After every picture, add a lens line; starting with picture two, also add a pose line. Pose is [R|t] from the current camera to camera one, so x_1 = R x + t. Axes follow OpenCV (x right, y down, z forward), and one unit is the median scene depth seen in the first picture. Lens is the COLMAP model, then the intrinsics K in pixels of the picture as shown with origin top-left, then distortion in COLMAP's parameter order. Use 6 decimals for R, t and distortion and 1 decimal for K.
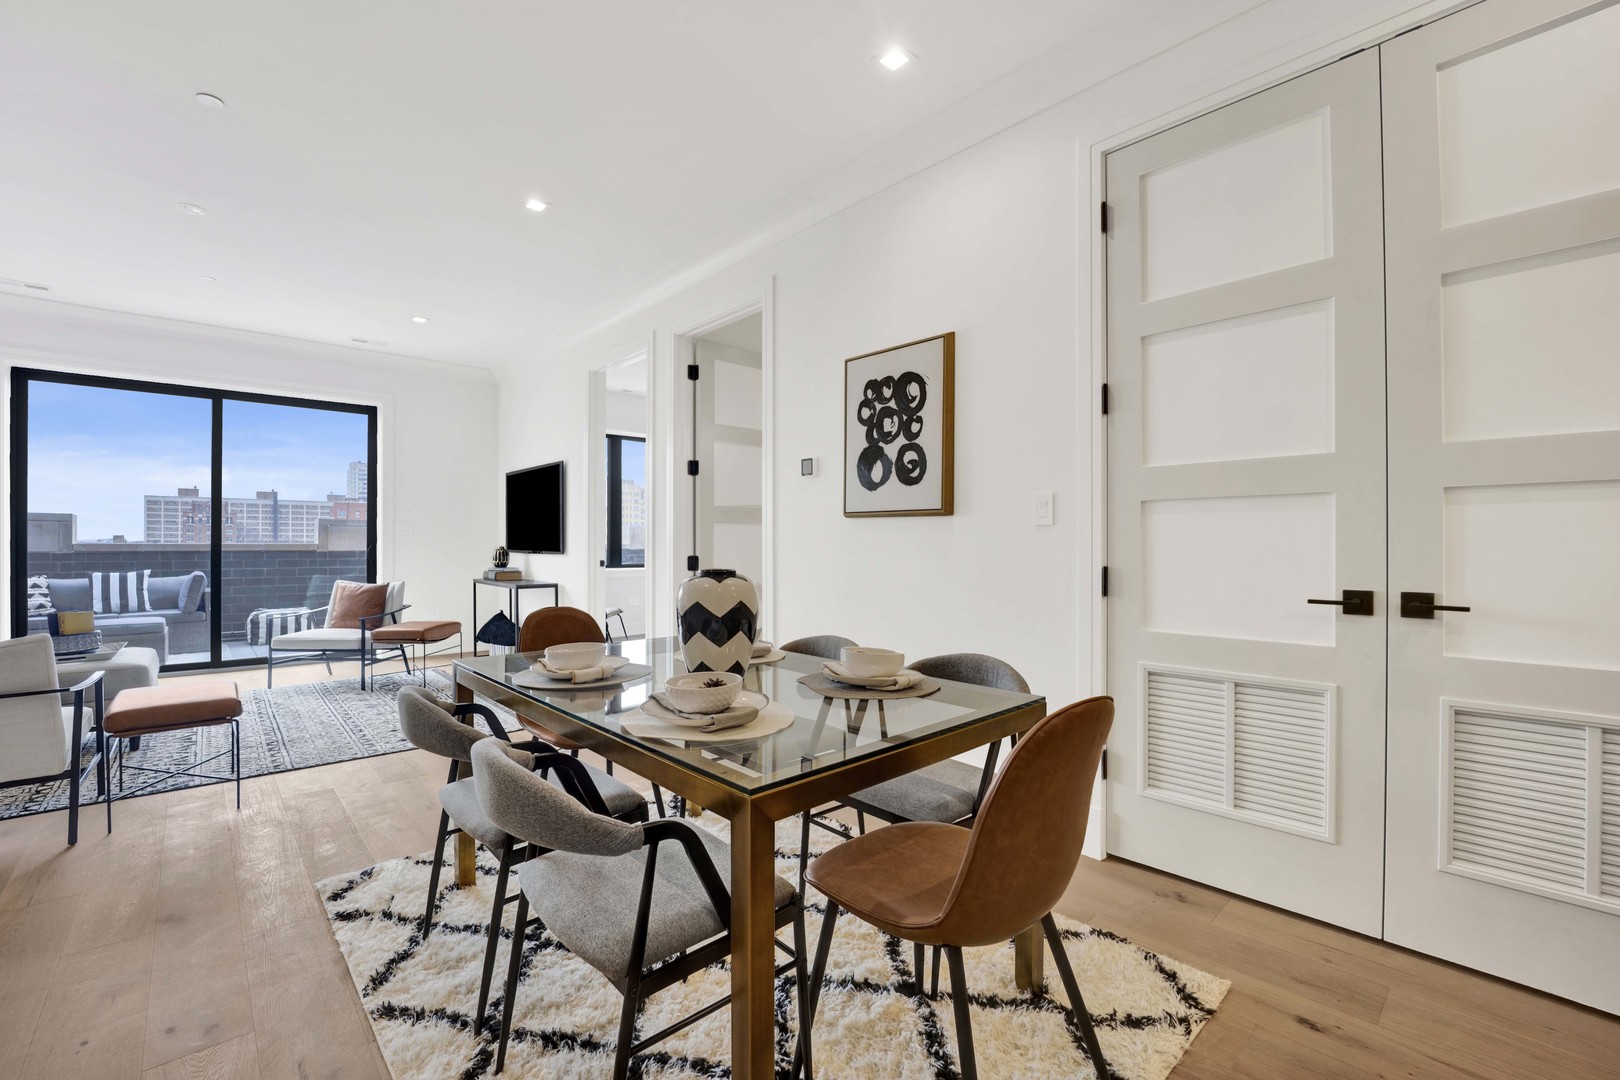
lens RADIAL K [[688.2, 0, 813.6], [0, 688.2, 541.3], [0, 0, 1]] dist [-0.015466, -0.000017]
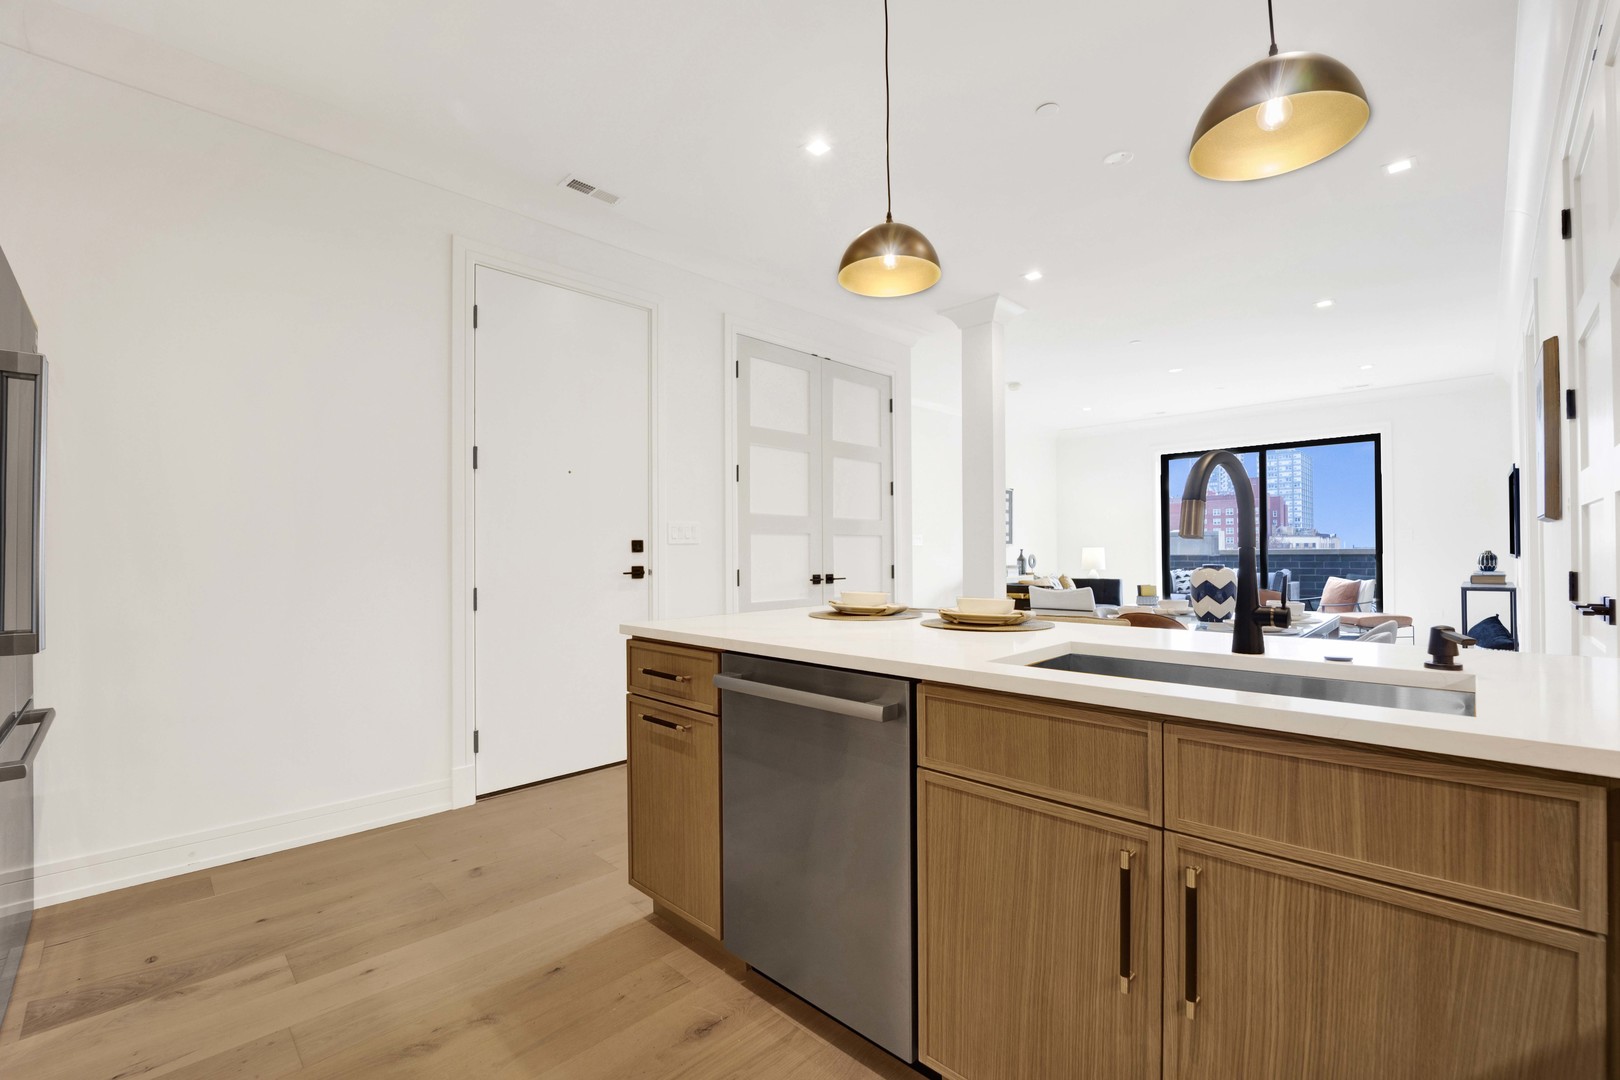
lens RADIAL K [[699.2, 0, 792.5], [0, 699.2, 549.5], [0, 0, 1]] dist [-0.002954, -0.000146]
pose [[0.044803, -0.010630, -0.998939, 1.094003], [0.014206, 0.999849, -0.010002, 0.003827], [0.998895, -0.013743, 0.044948, -0.152228]]
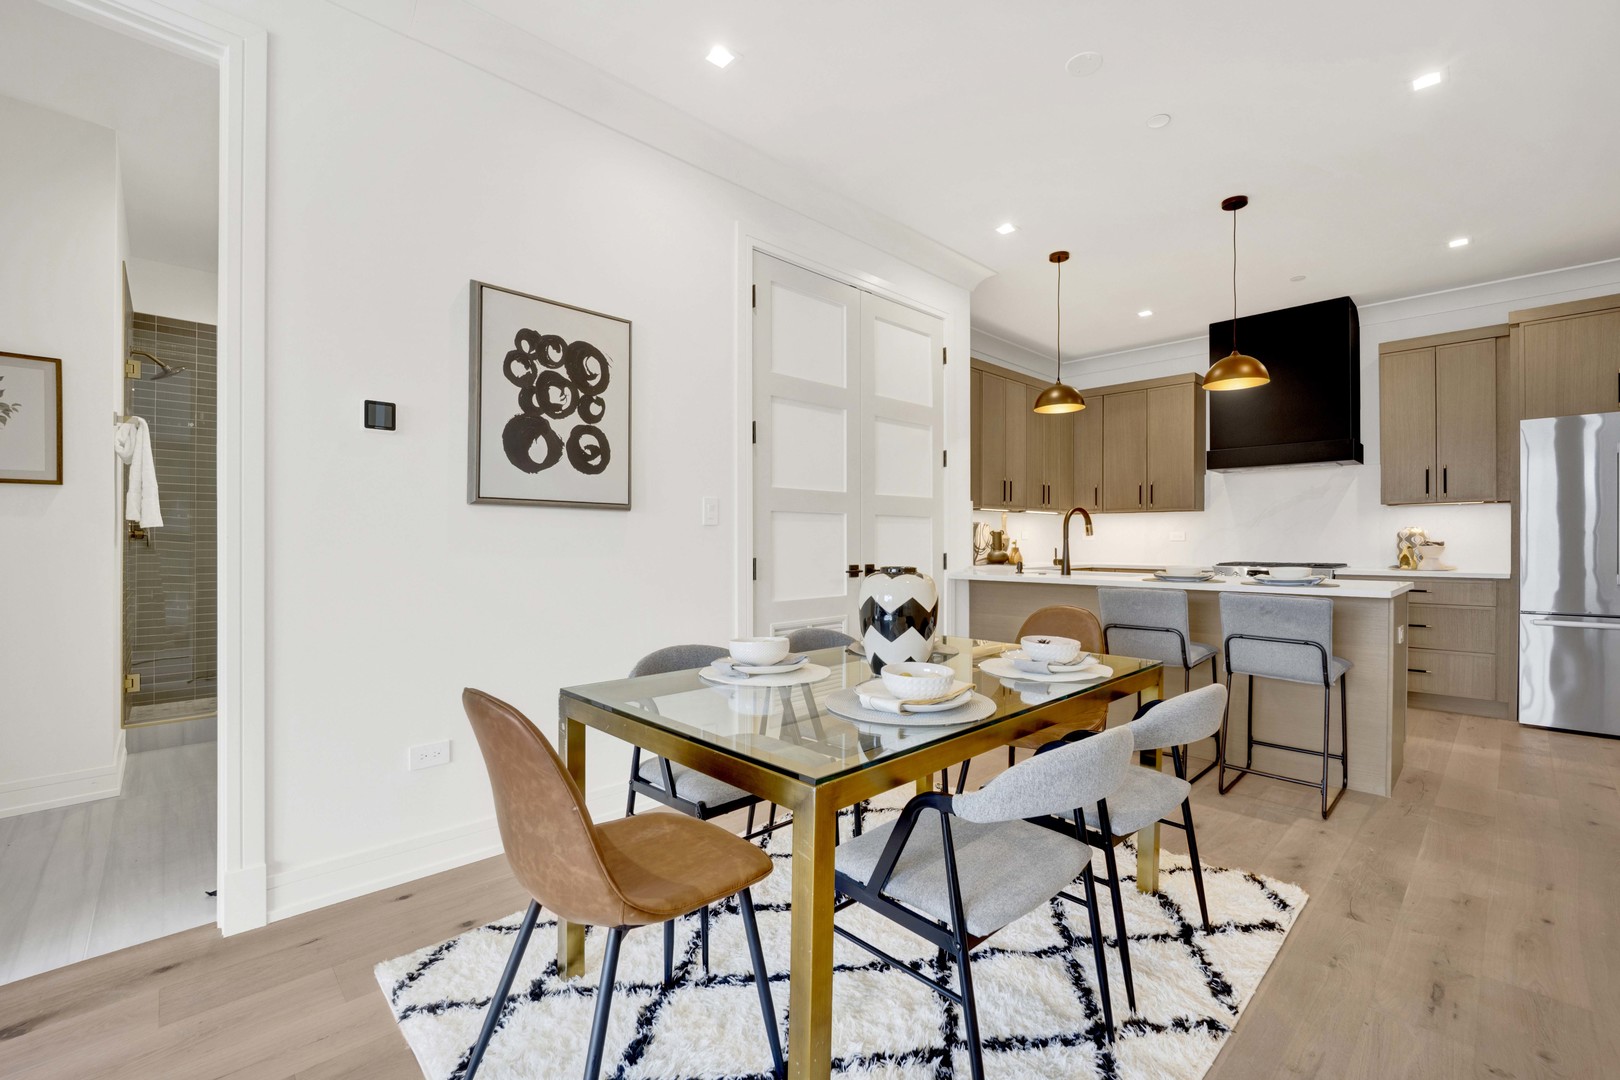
lens RADIAL K [[688.2, 0, 813.6], [0, 688.2, 541.3], [0, 0, 1]] dist [-0.015466, -0.000017]
pose [[-0.031004, -0.001205, 0.999519, -0.741866], [-0.002476, 0.999996, 0.001129, 0.001930], [-0.999516, -0.002440, -0.031007, 0.748711]]
